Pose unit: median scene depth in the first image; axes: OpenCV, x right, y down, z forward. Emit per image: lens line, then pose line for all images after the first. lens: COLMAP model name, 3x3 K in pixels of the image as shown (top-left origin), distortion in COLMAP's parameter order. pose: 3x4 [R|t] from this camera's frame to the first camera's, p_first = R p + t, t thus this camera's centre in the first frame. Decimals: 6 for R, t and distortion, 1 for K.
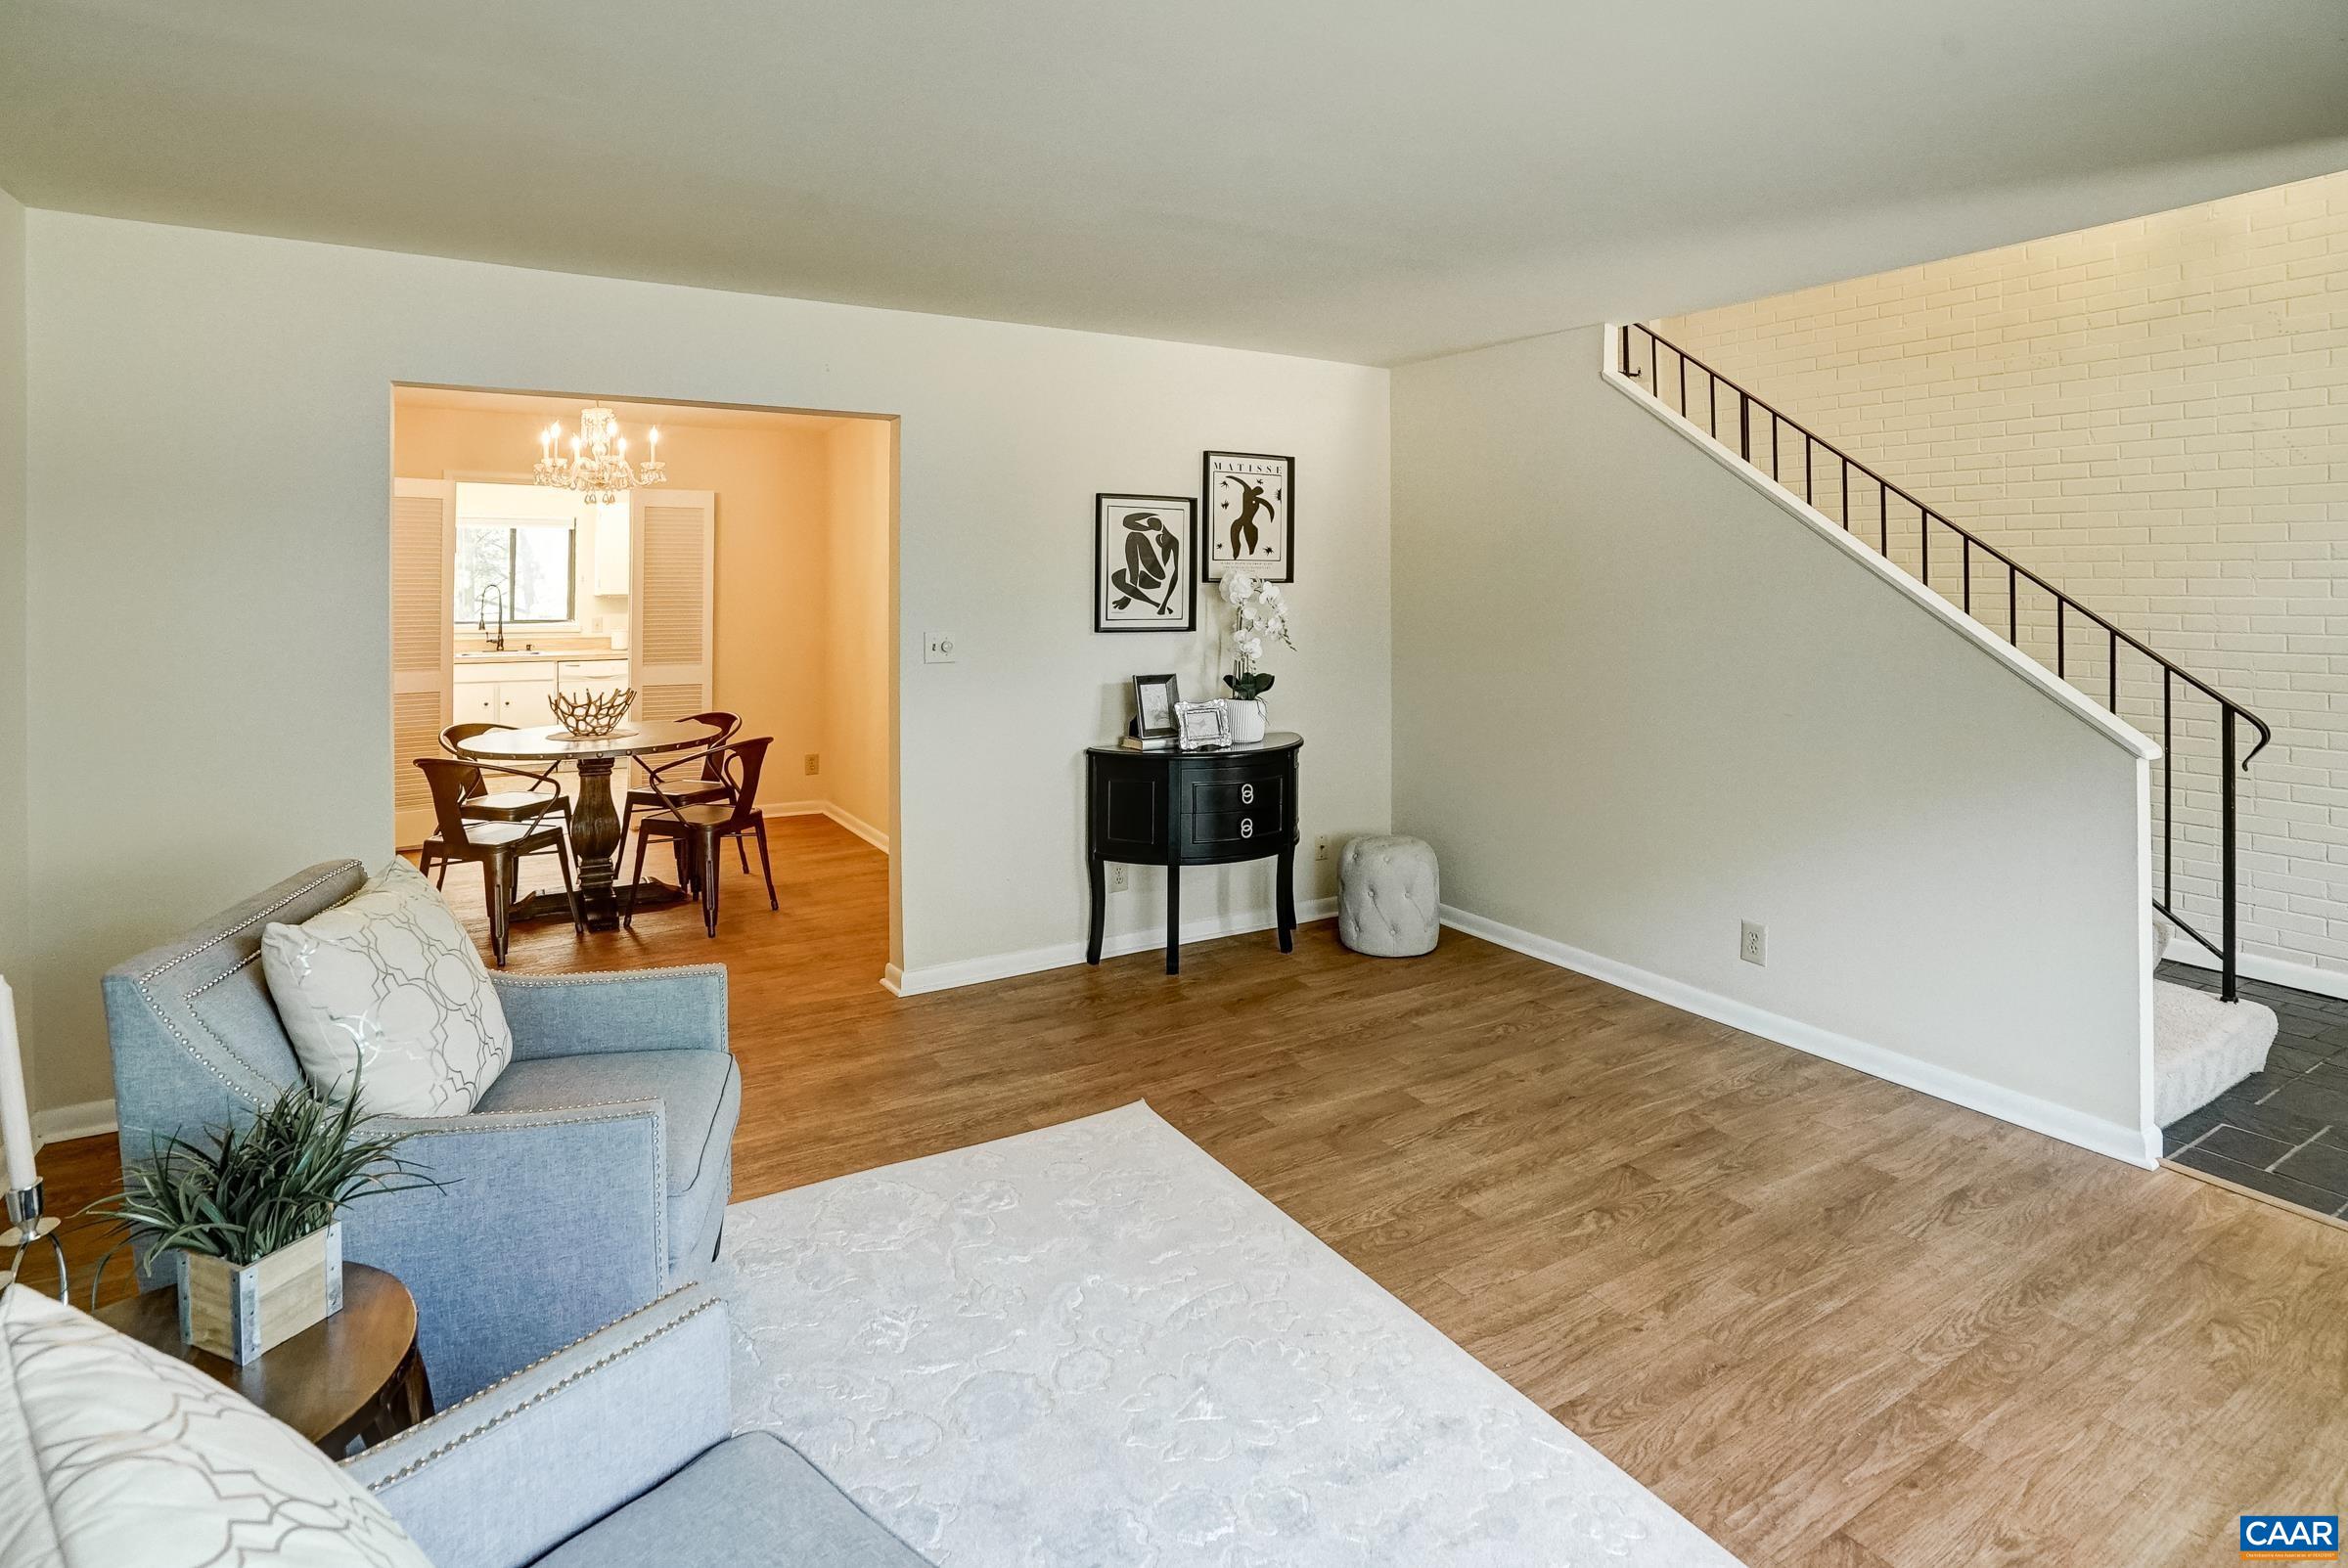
lens RADIAL K [[1186.9, 0, 1177.9], [0, 1186.9, 566.0], [0, 0, 1]] dist [-0.024464, 0.009510]
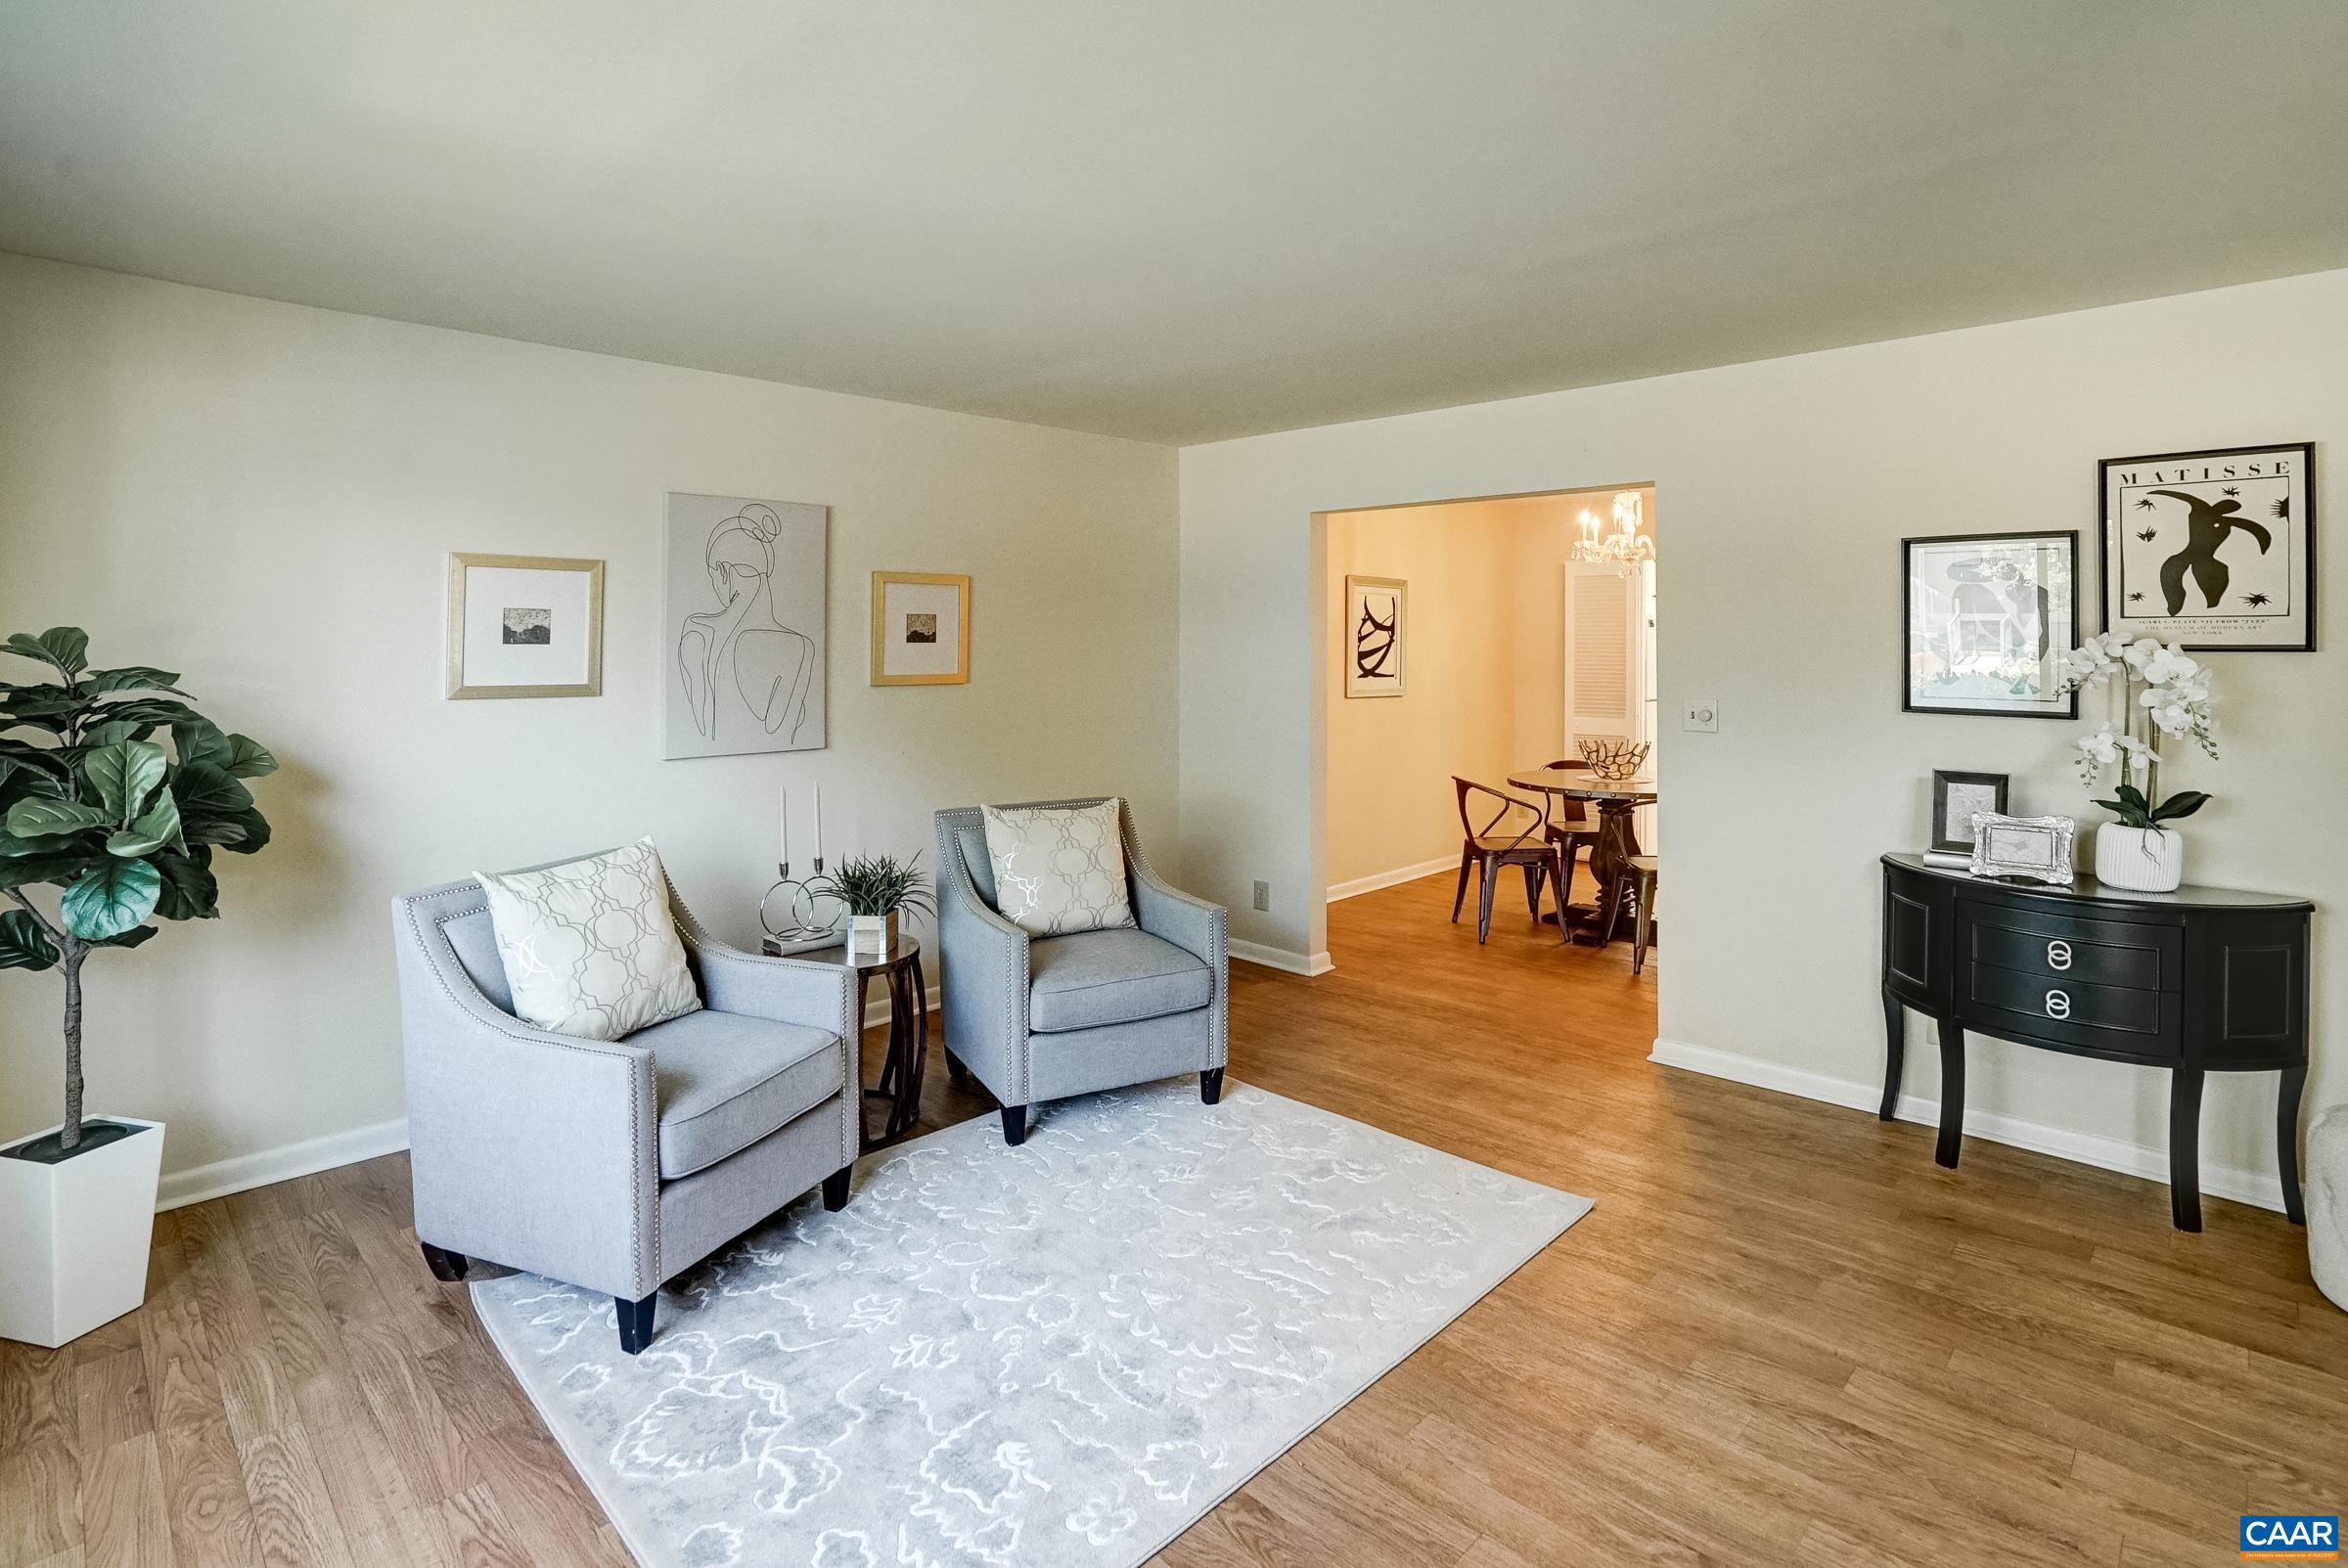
lens RADIAL K [[1161.0, 0, 1159.4], [0, 1161.0, 616.6], [0, 0, 1]] dist [-0.022909, 0.000460]
pose [[0.237110, -0.026401, -0.971124, 0.835638], [0.009376, 0.999646, -0.024887, 0.008612], [0.971438, -0.003204, 0.237274, 0.473357]]
